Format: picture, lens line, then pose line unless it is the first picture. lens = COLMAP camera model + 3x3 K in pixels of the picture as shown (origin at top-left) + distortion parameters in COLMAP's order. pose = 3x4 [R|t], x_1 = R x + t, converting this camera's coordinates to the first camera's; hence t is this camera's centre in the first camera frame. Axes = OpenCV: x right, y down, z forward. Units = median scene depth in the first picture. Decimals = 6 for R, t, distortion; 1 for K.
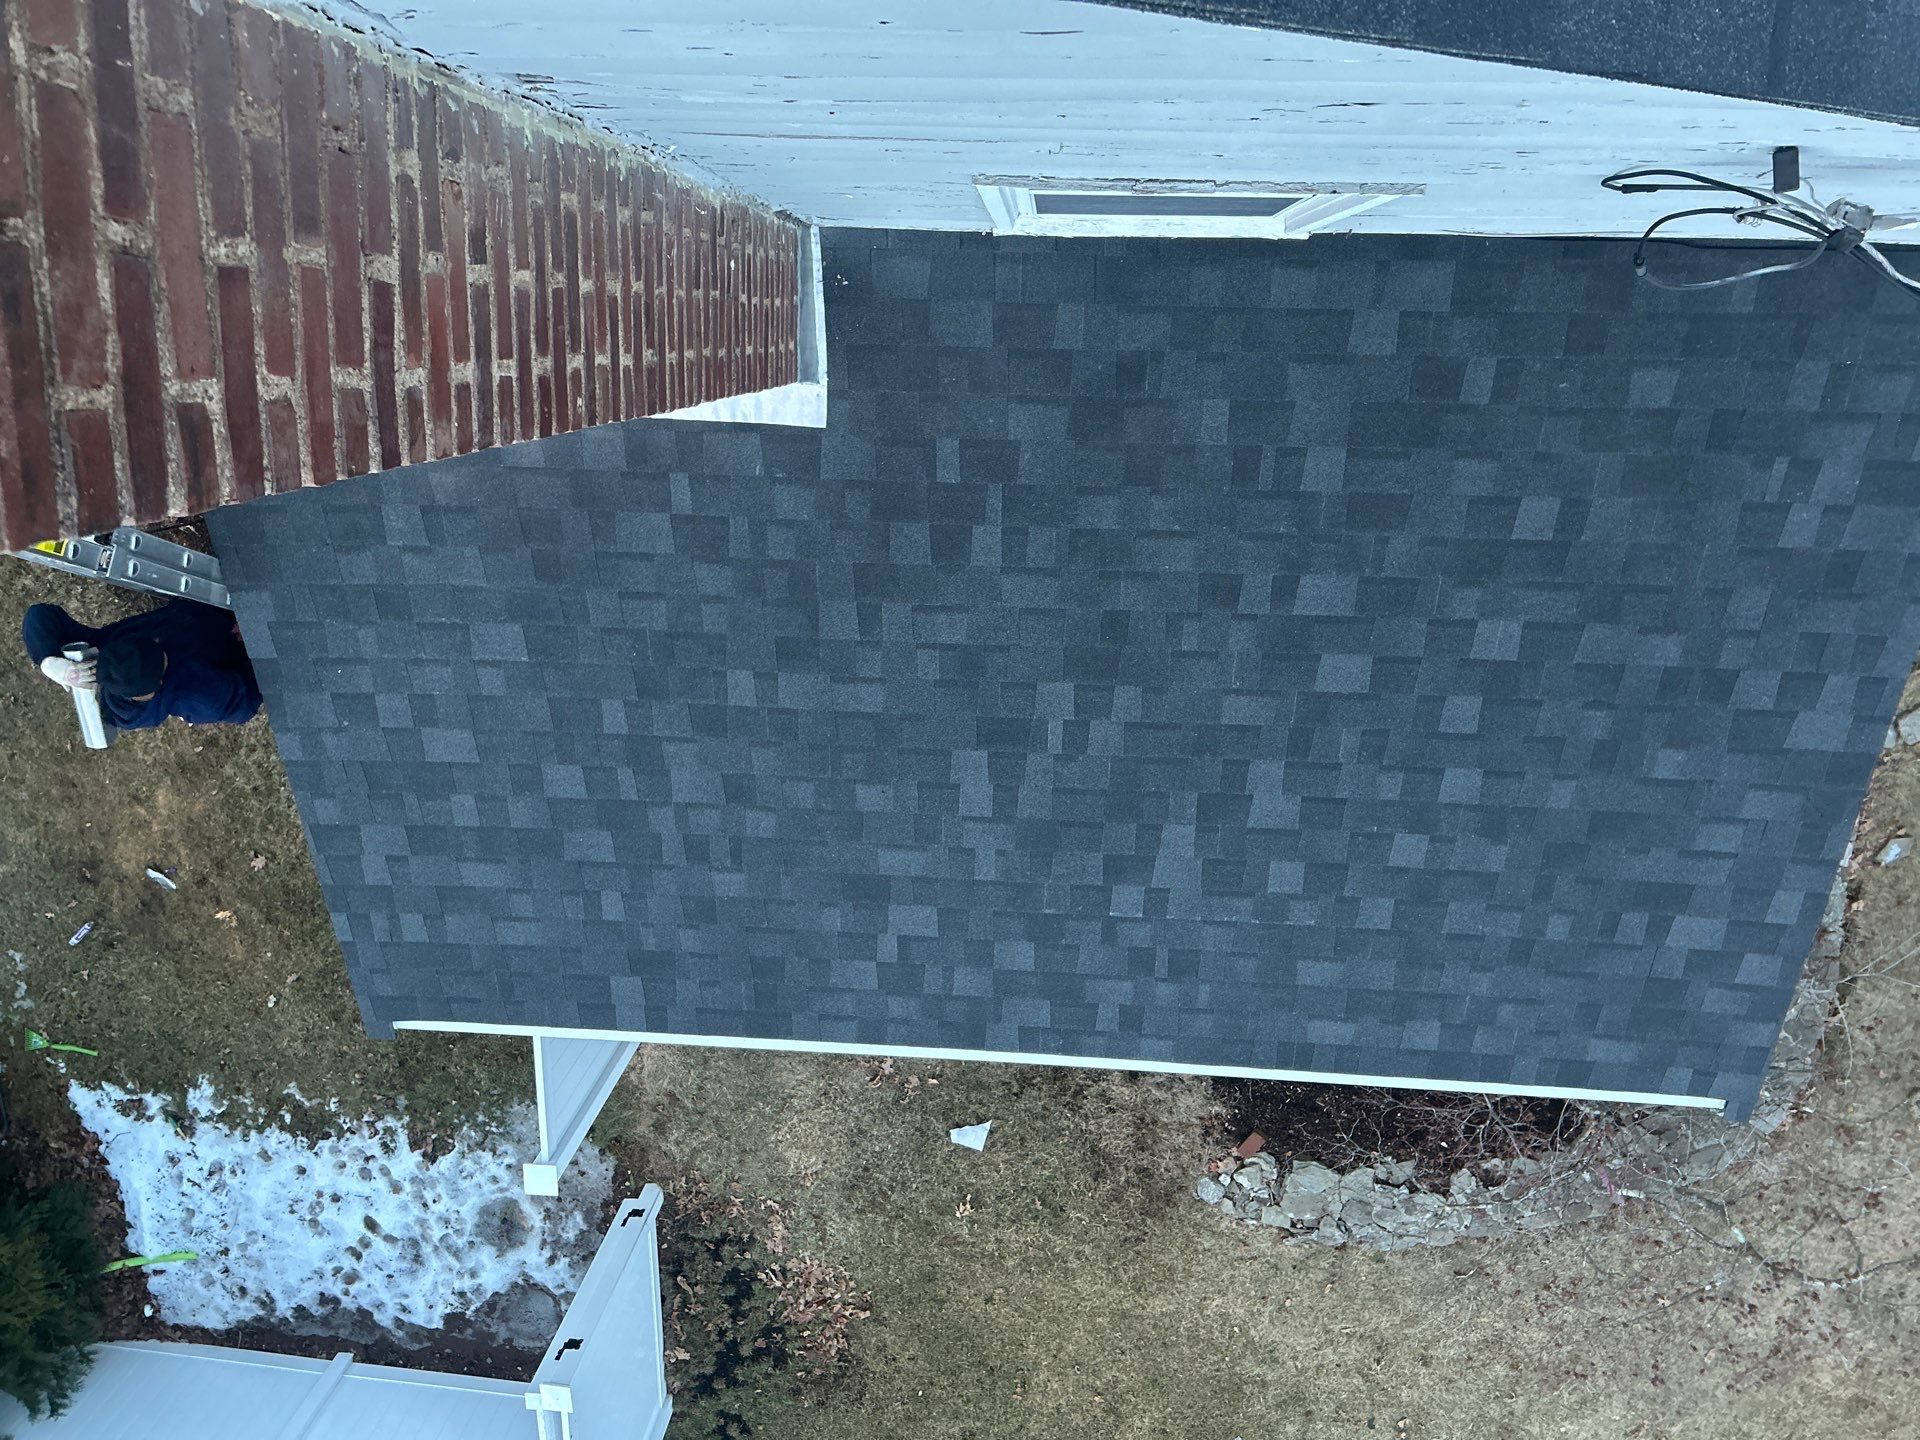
lens RADIAL K [[1445.6, 0, 966.7], [0, 1445.6, 724.1], [0, 0, 1]] dist [0.058688, -0.066019]
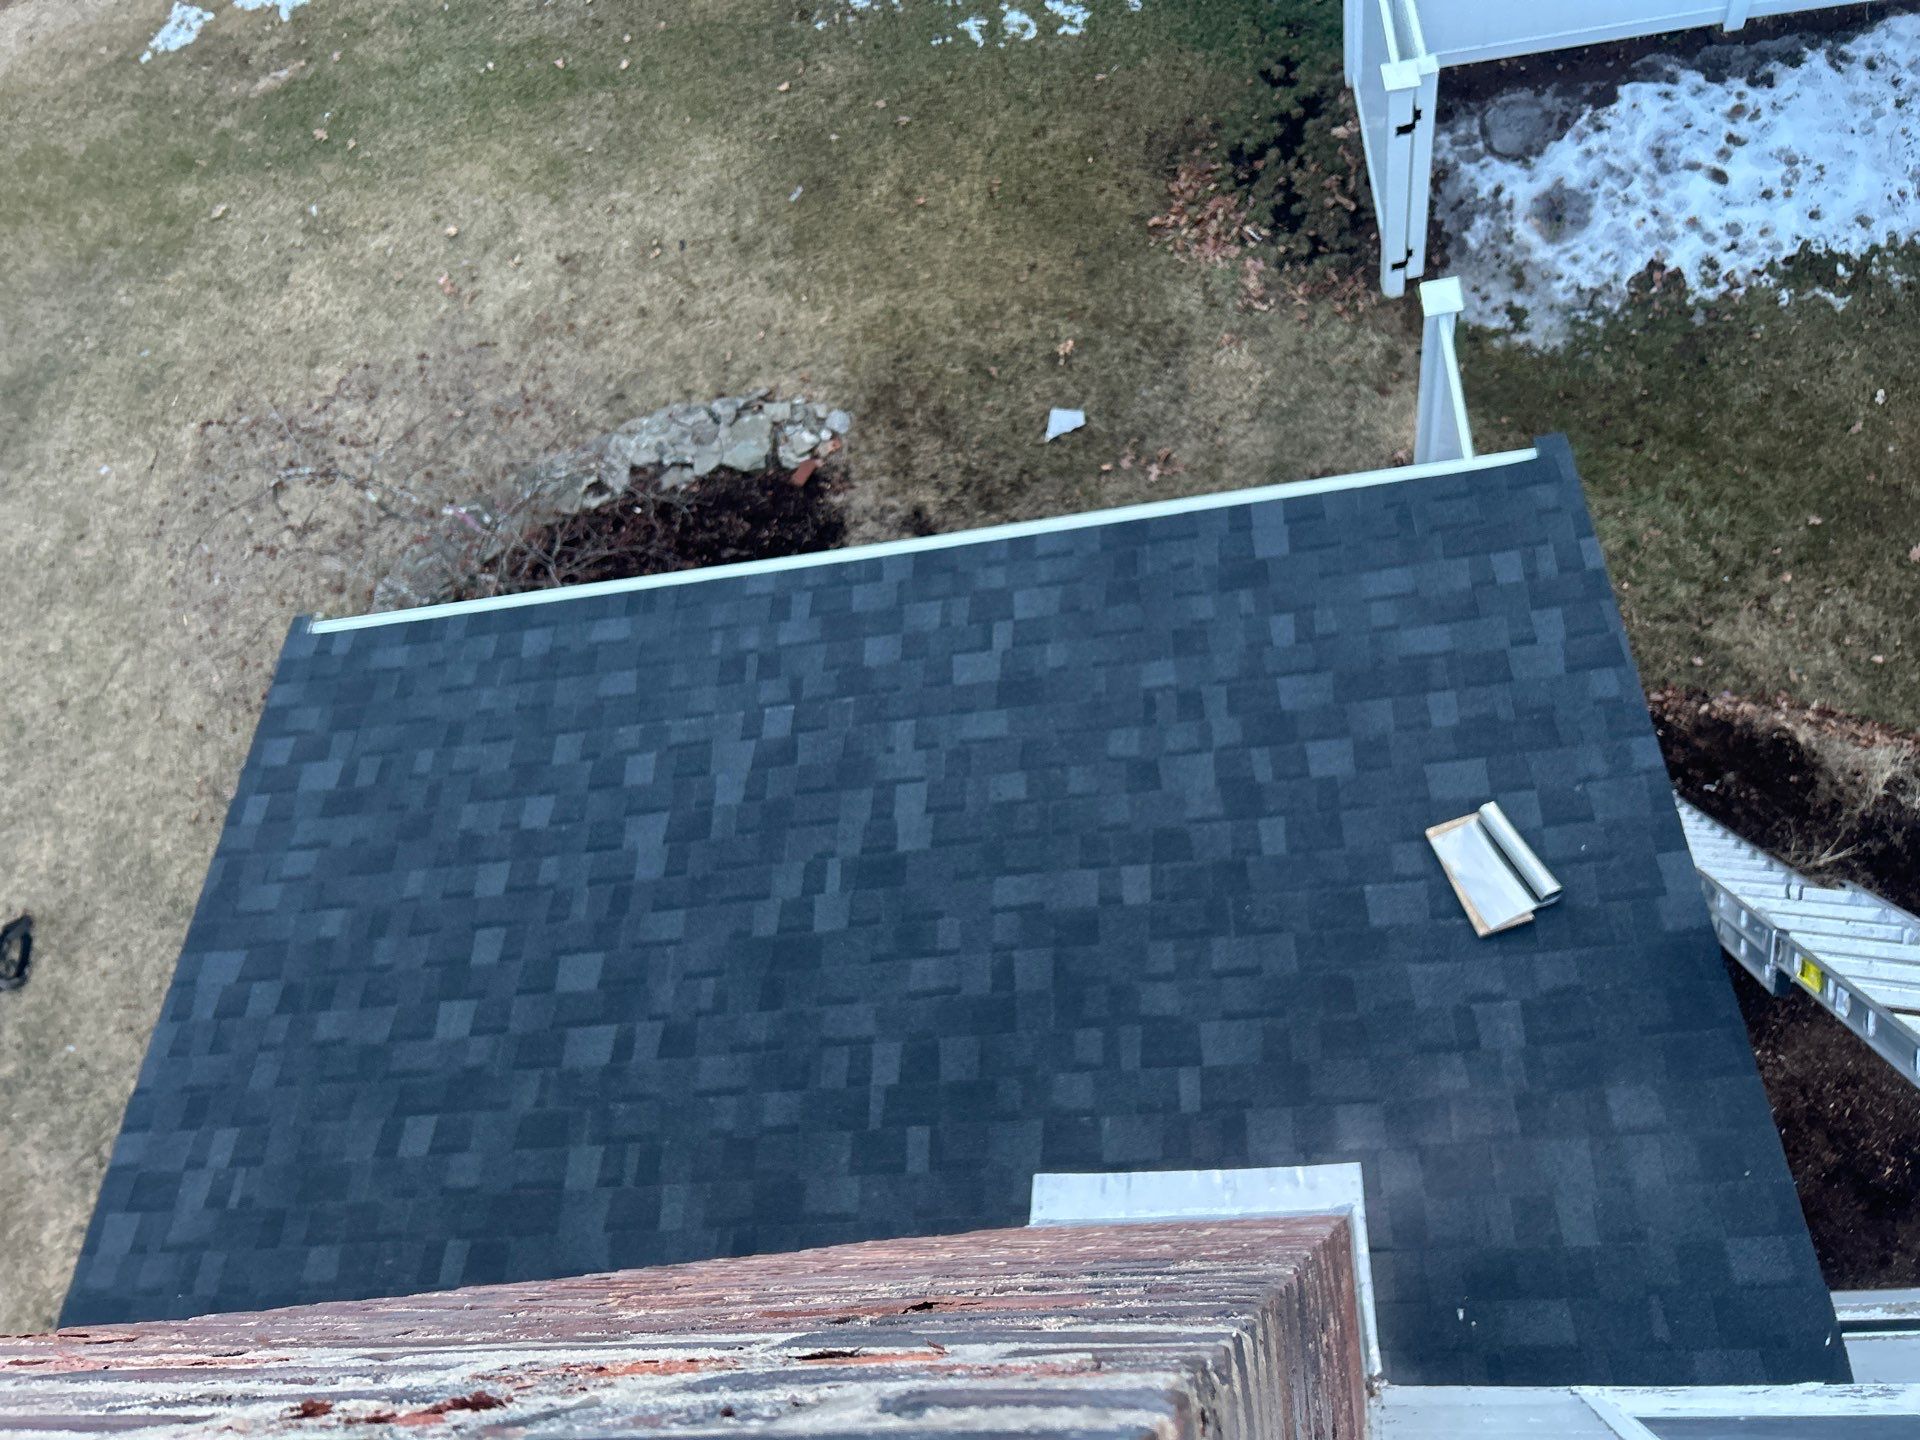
lens RADIAL K [[1445.6, 0, 966.7], [0, 1445.6, 724.1], [0, 0, 1]] dist [0.058688, -0.066019]
pose [[-0.948184, 0.155773, 0.276915, -0.171770], [-0.142957, -0.987525, 0.066014, 0.017607], [0.283743, 0.023007, 0.958624, 0.015394]]
